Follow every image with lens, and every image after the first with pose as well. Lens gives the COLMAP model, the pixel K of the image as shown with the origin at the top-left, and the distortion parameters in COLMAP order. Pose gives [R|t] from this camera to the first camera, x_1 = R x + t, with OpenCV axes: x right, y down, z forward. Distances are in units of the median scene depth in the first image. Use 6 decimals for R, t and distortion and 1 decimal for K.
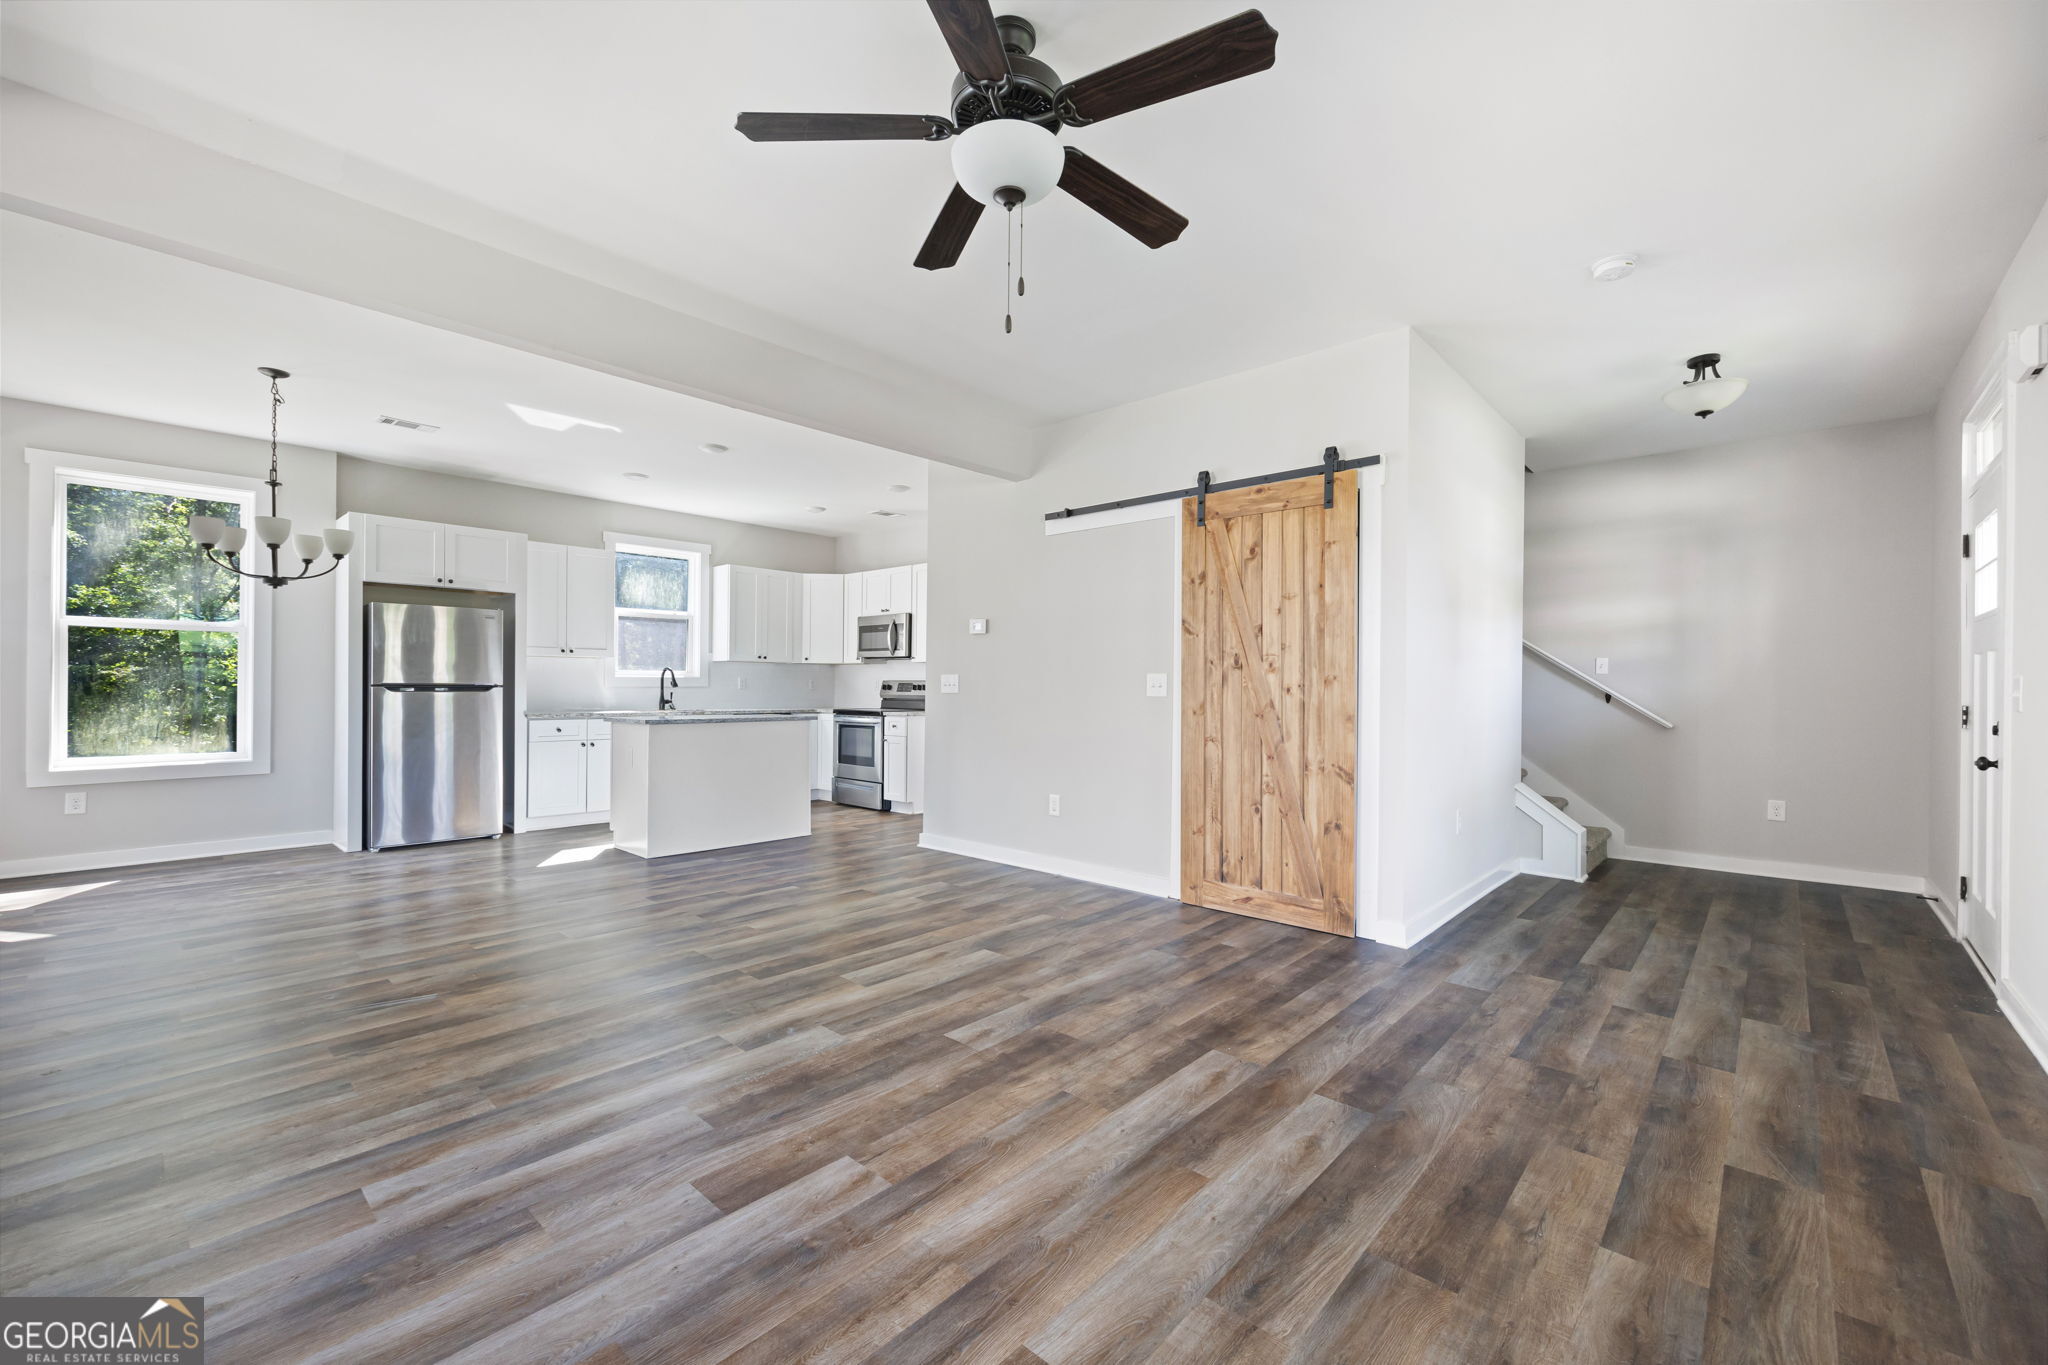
lens RADIAL K [[828.8, 0, 1032.0], [0, 828.8, 687.4], [0, 0, 1]] dist [-0.001512, -0.000117]
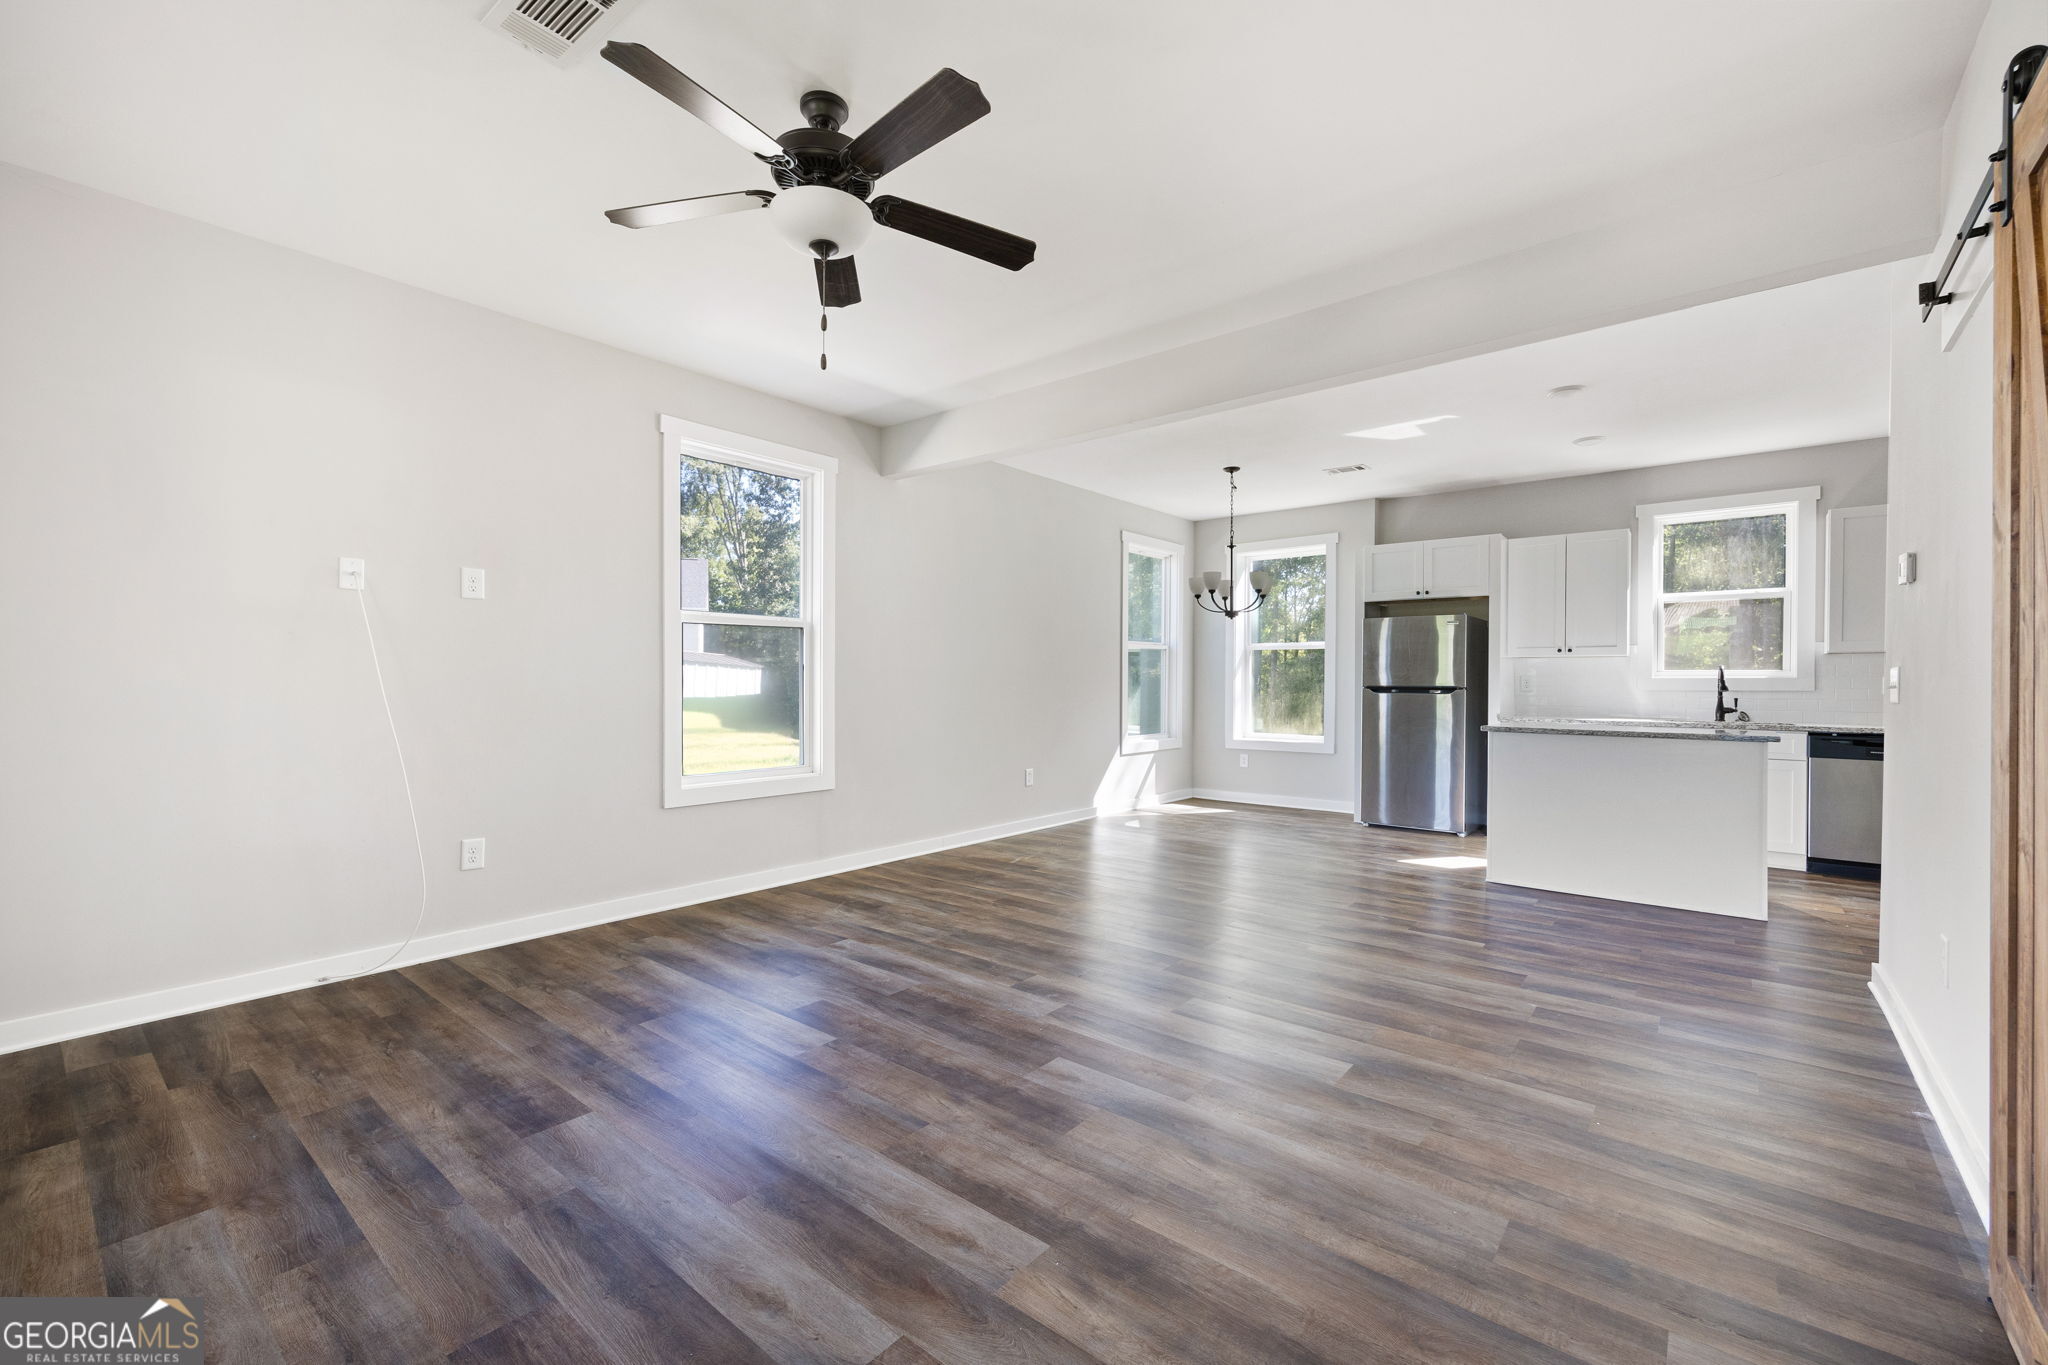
lens RADIAL K [[847.1, 0, 1024.0], [0, 847.1, 682.5], [0, 0, 1]] dist [-0.000186, 0.000170]
pose [[0.045590, -0.005724, -0.998944, 0.585580], [-0.007478, 0.999954, -0.006071, 0.002292], [0.998932, 0.007746, 0.045545, 0.631589]]
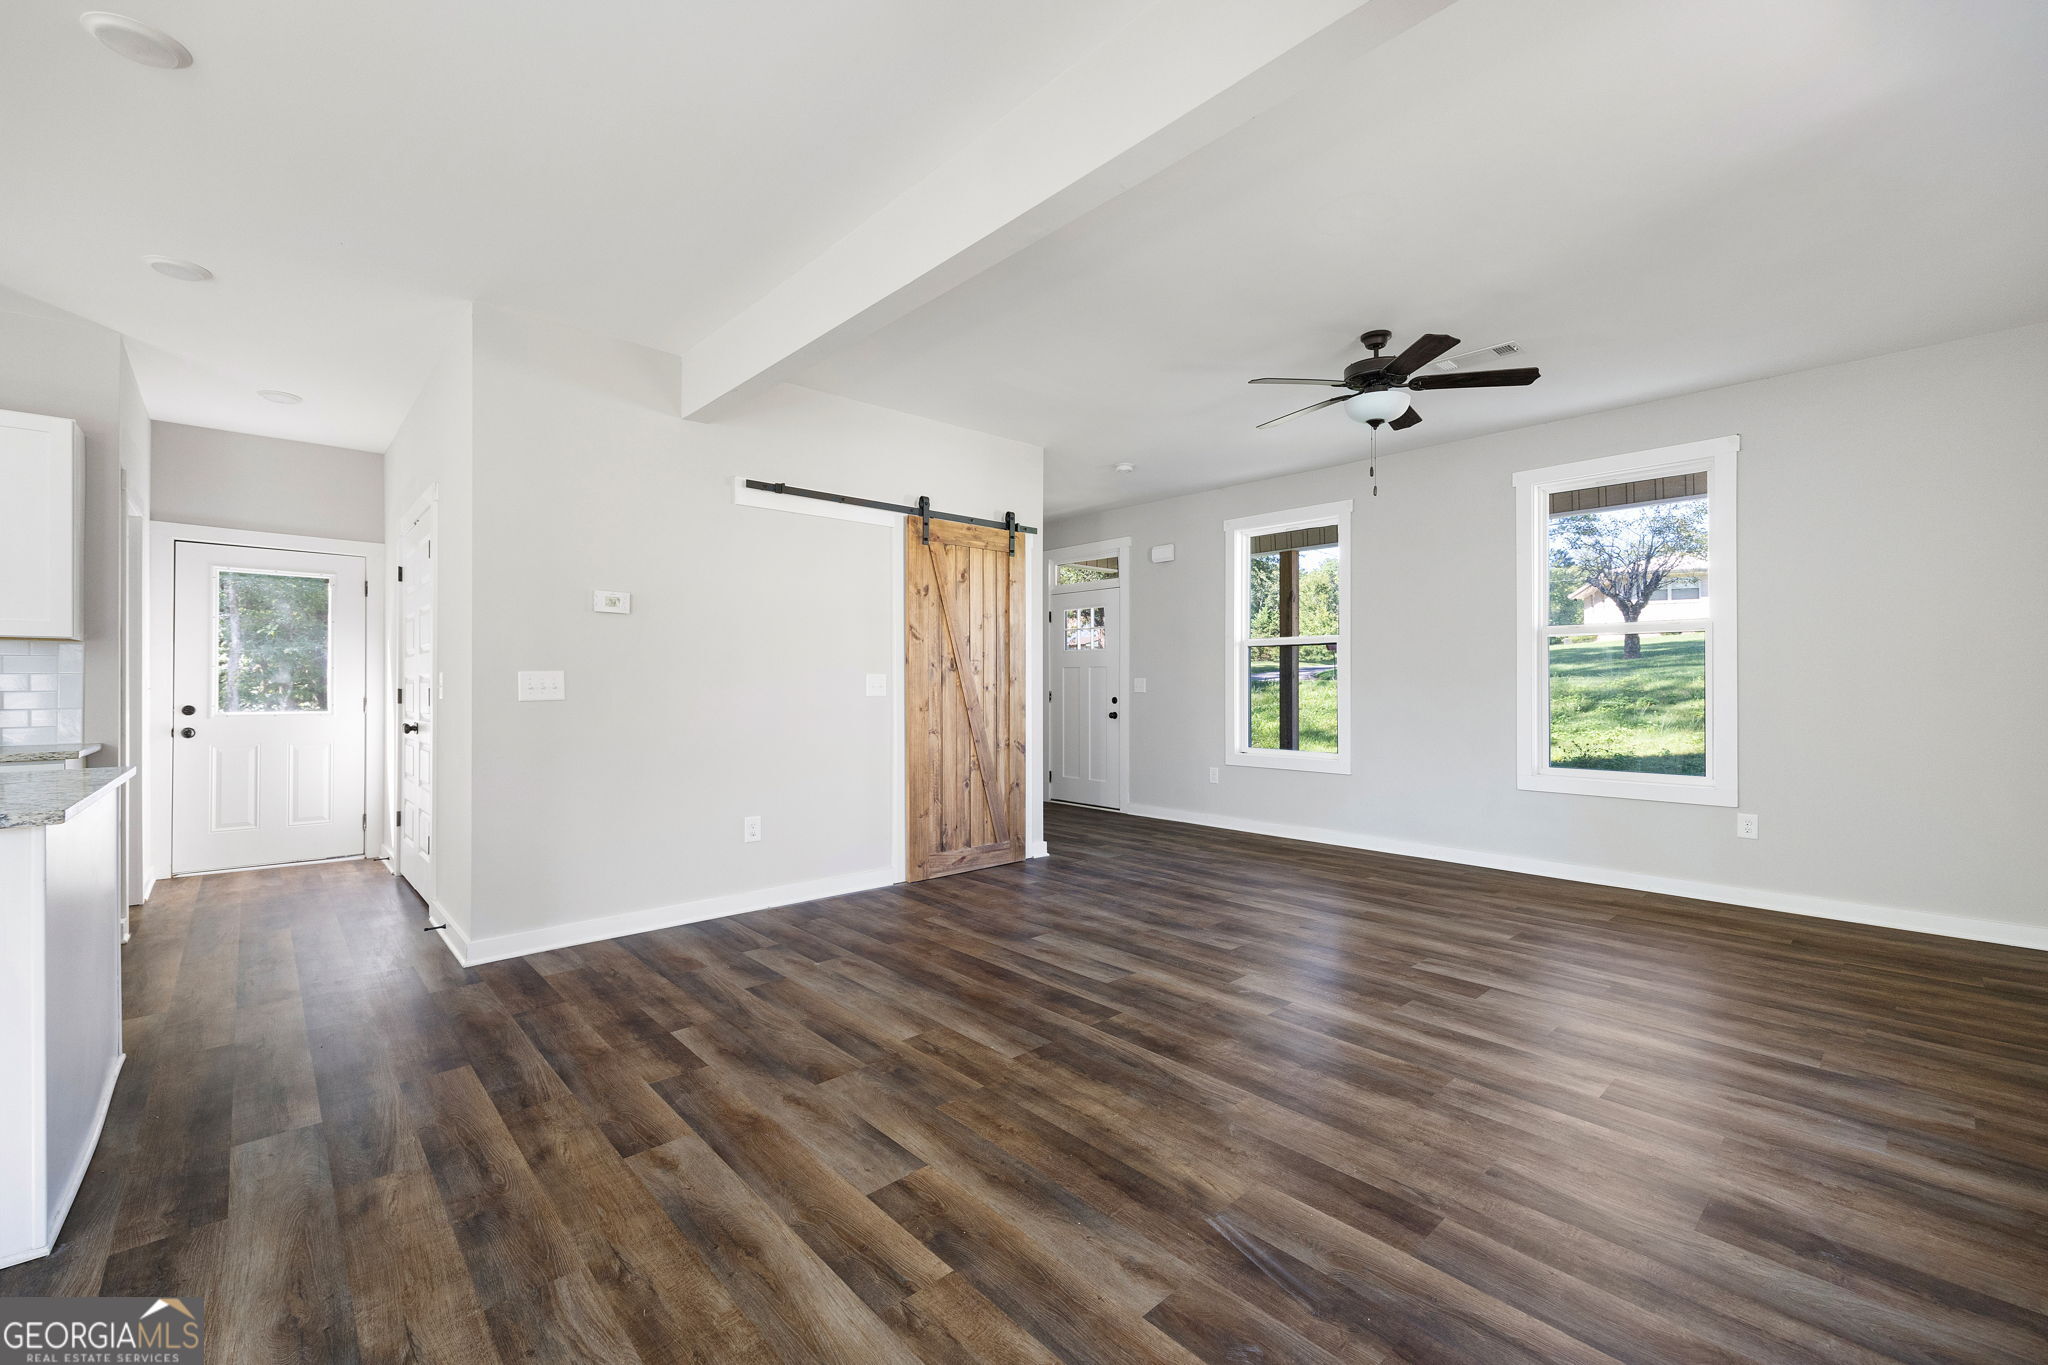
lens RADIAL K [[847.1, 0, 1024.0], [0, 847.1, 682.5], [0, 0, 1]] dist [-0.000186, 0.000170]
pose [[0.097559, -0.005677, 0.995214, -1.028128], [0.005200, 0.999973, 0.005194, -0.012170], [-0.995216, 0.004668, 0.097586, 0.826402]]
